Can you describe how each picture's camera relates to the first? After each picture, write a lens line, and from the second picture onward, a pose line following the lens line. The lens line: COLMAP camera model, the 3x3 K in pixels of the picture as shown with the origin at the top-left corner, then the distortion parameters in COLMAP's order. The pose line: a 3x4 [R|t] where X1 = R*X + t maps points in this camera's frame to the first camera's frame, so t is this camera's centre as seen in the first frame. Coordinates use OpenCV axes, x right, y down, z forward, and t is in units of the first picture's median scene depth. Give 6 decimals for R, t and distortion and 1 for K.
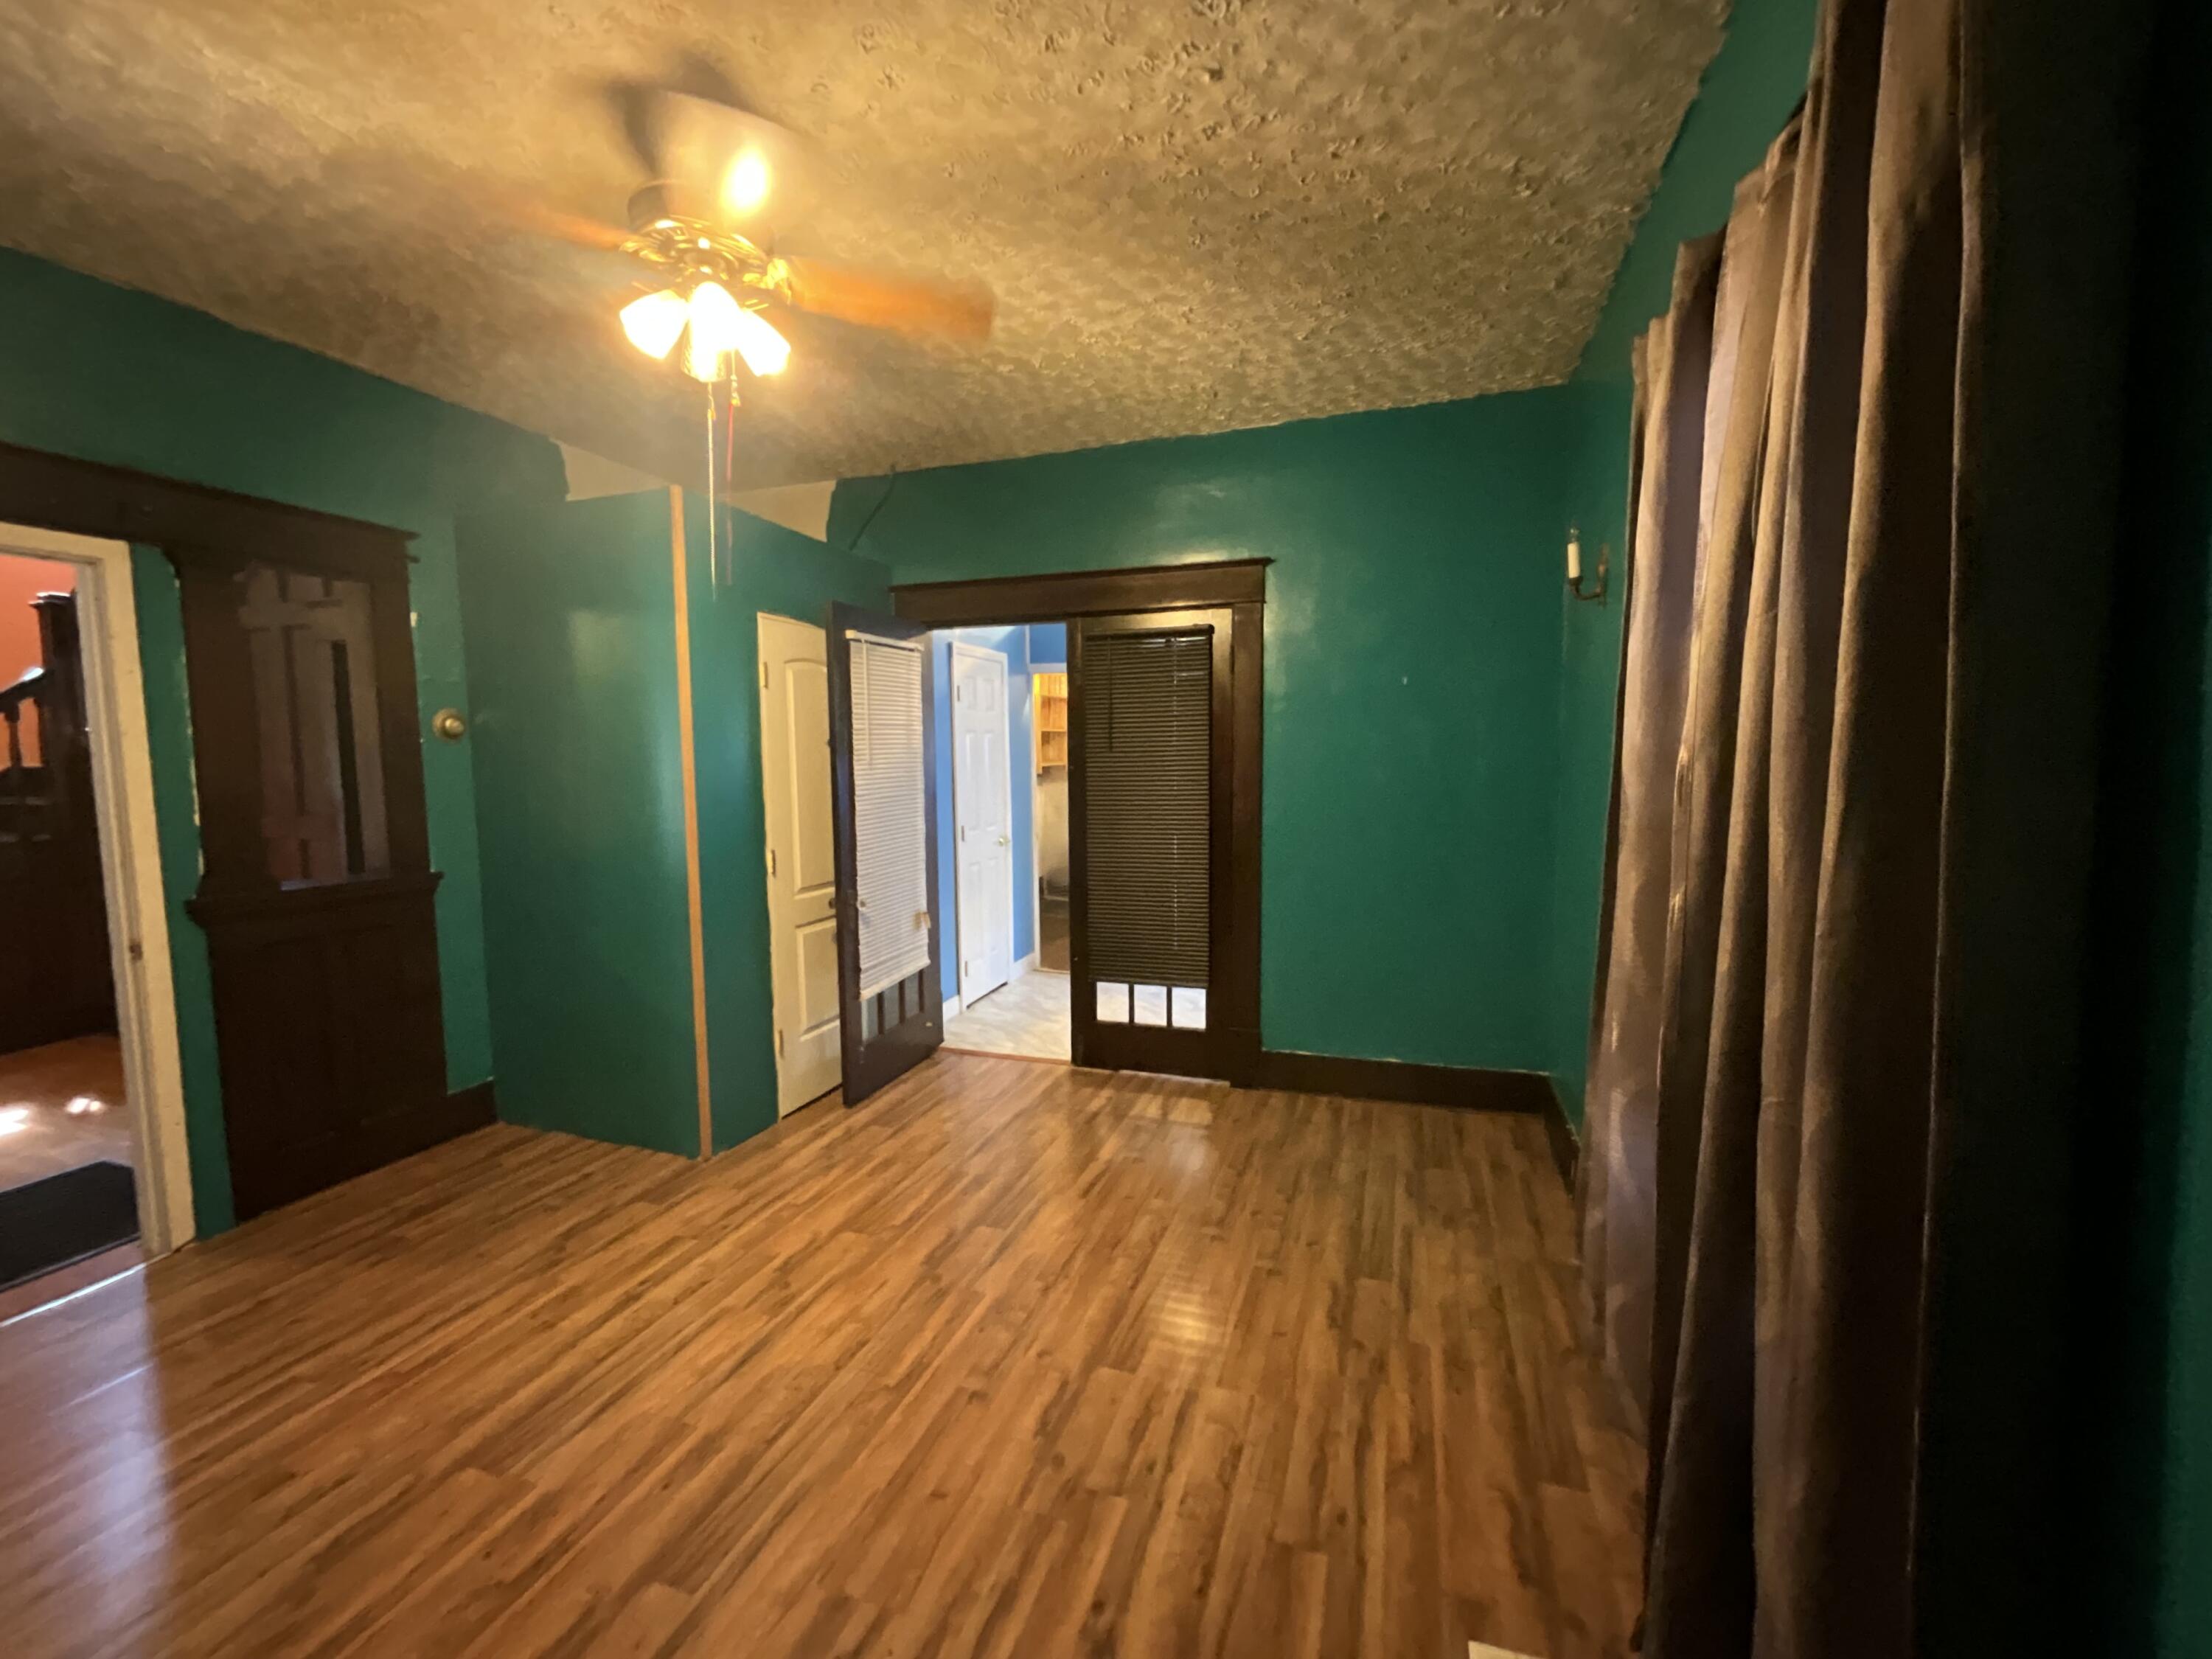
lens RADIAL K [[887.3, 0, 1101.5], [0, 887.3, 830.4], [0, 0, 1]] dist [-0.001340, 0.000326]
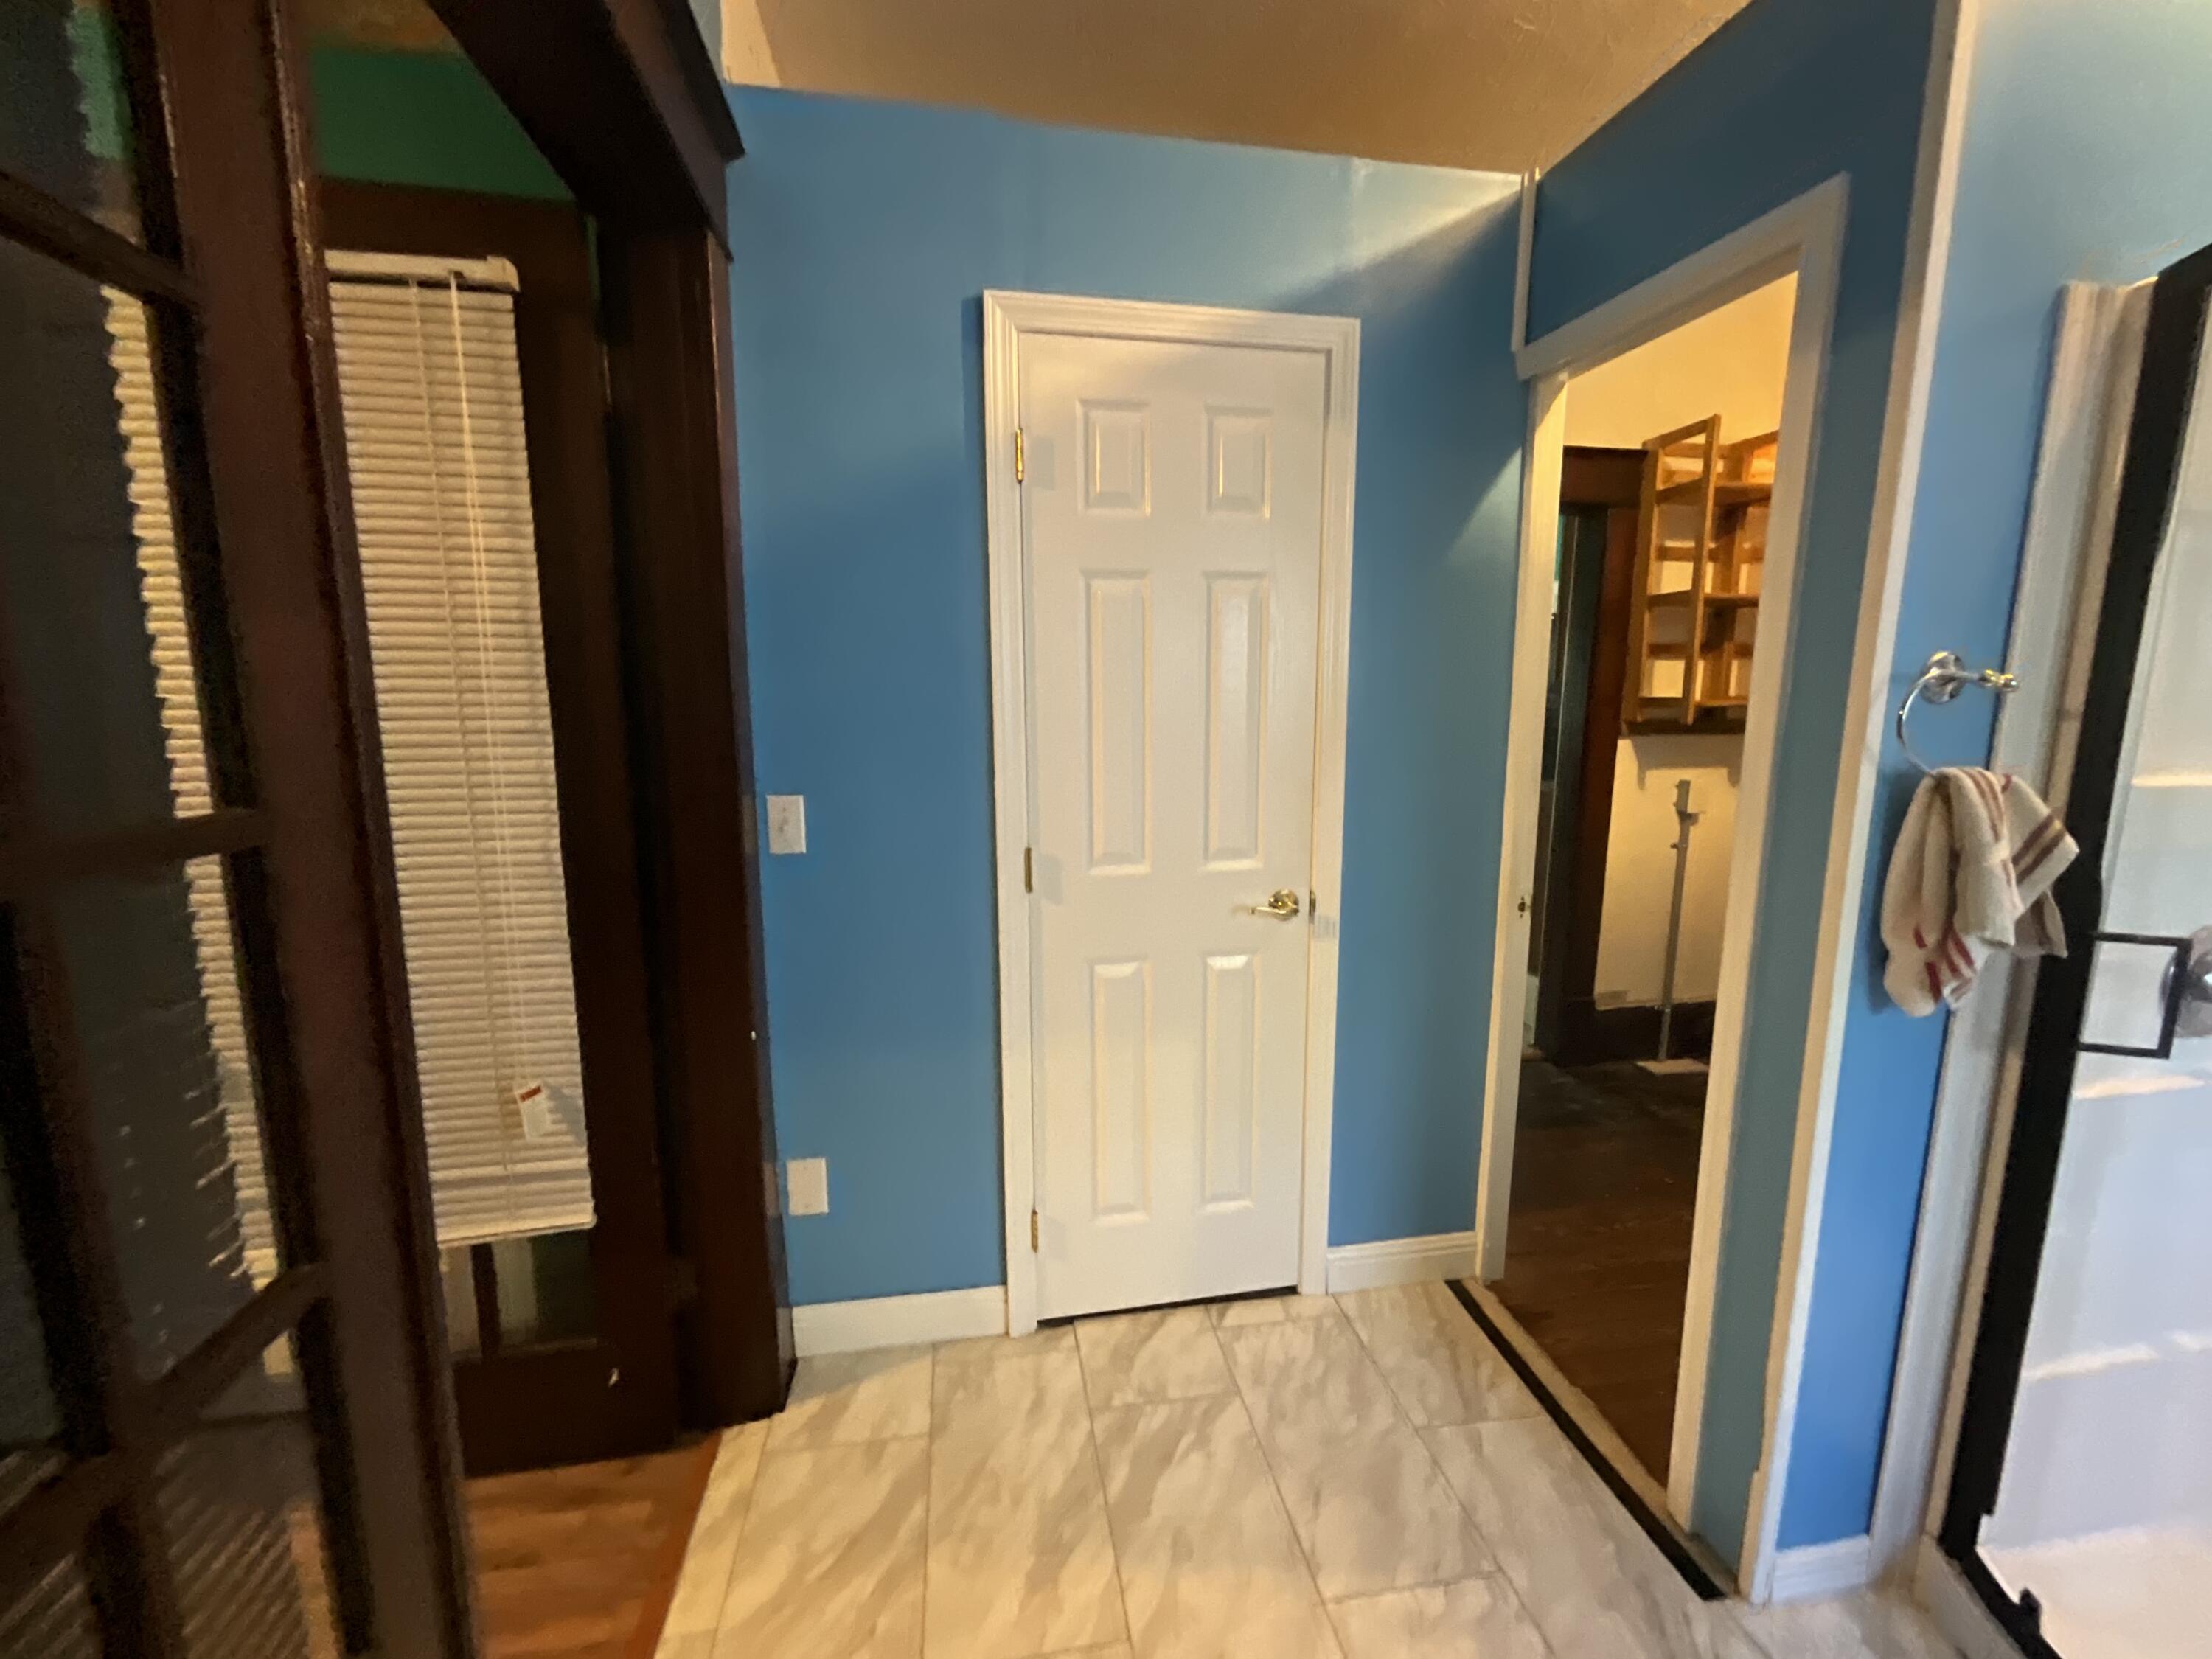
lens RADIAL K [[876.1, 0, 1105.7], [0, 876.1, 828.9], [0, 0, 1]] dist [-0.002415, -0.000028]
pose [[0.475413, 0.136024, -0.869183, 0.244588], [-0.081352, 0.990539, 0.110519, -0.082593], [0.875993, 0.018167, 0.481981, 1.322875]]
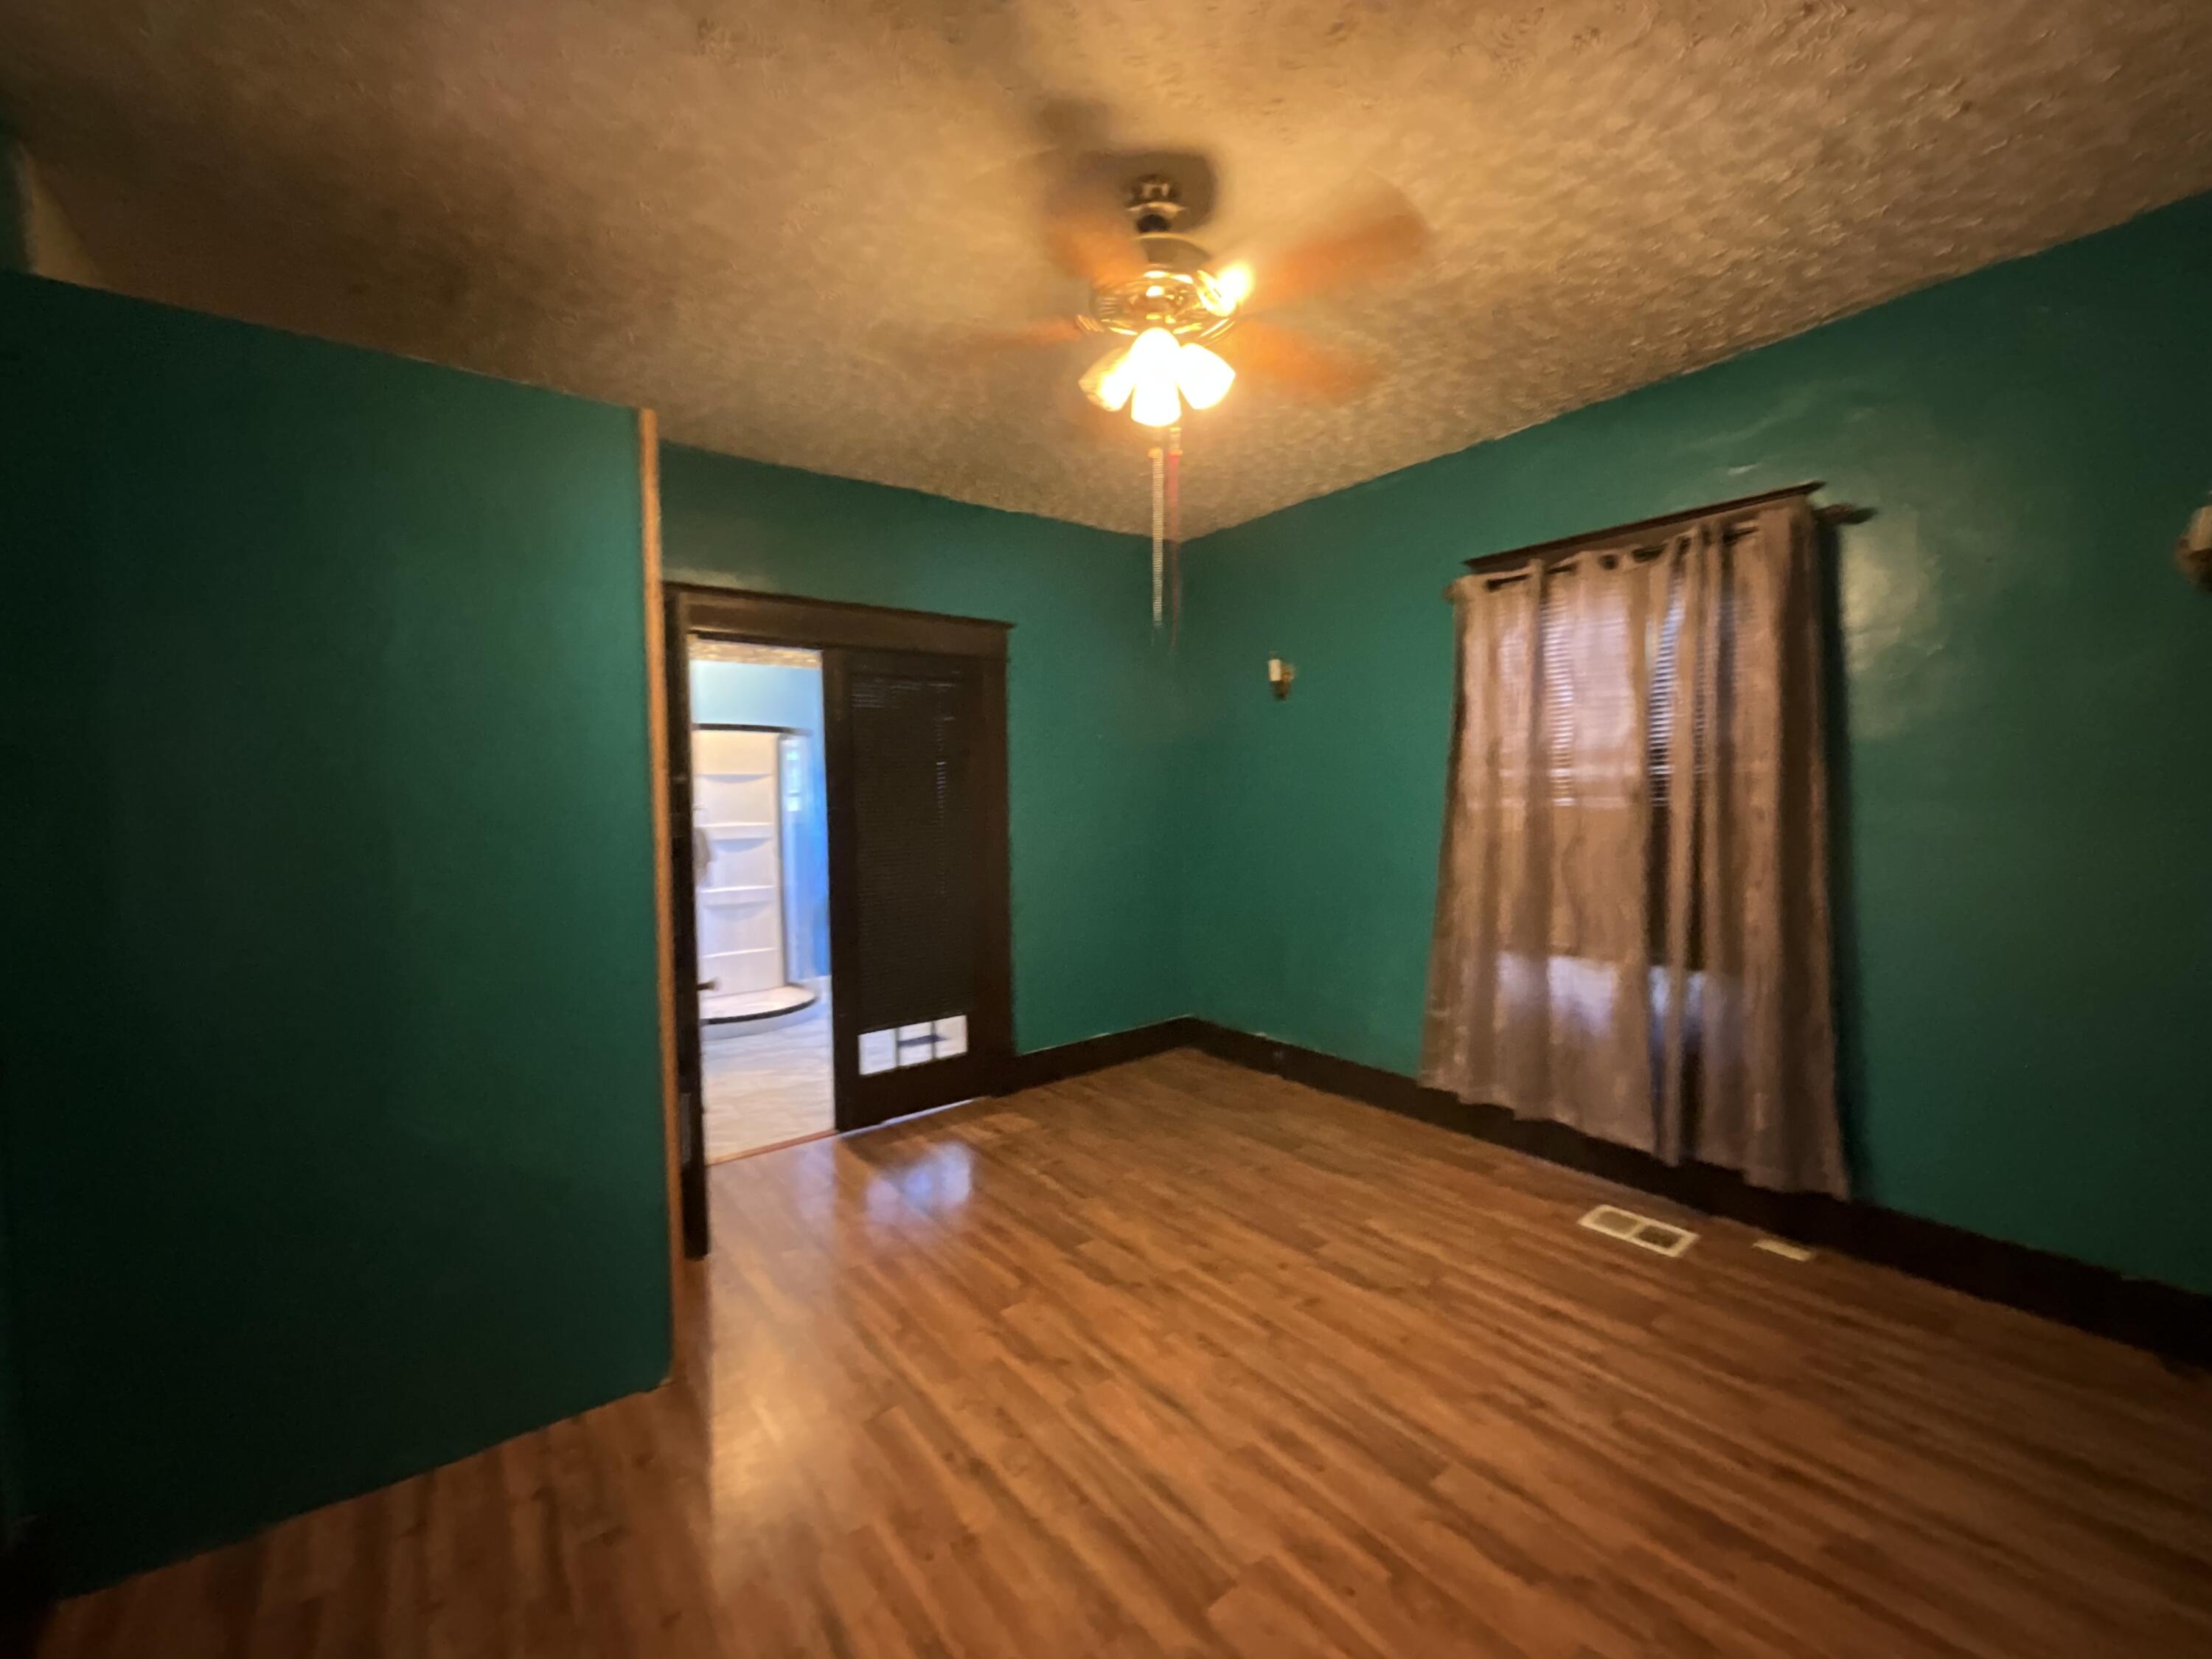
lens RADIAL K [[897.7, 0, 1110.6], [0, 897.7, 829.6], [0, 0, 1]] dist [-0.000007, 0.000556]
pose [[0.550100, -0.033180, 0.834439, -0.857257], [0.078933, 0.996803, -0.012399, -0.017285], [-0.831360, 0.072685, 0.550960, 0.319559]]
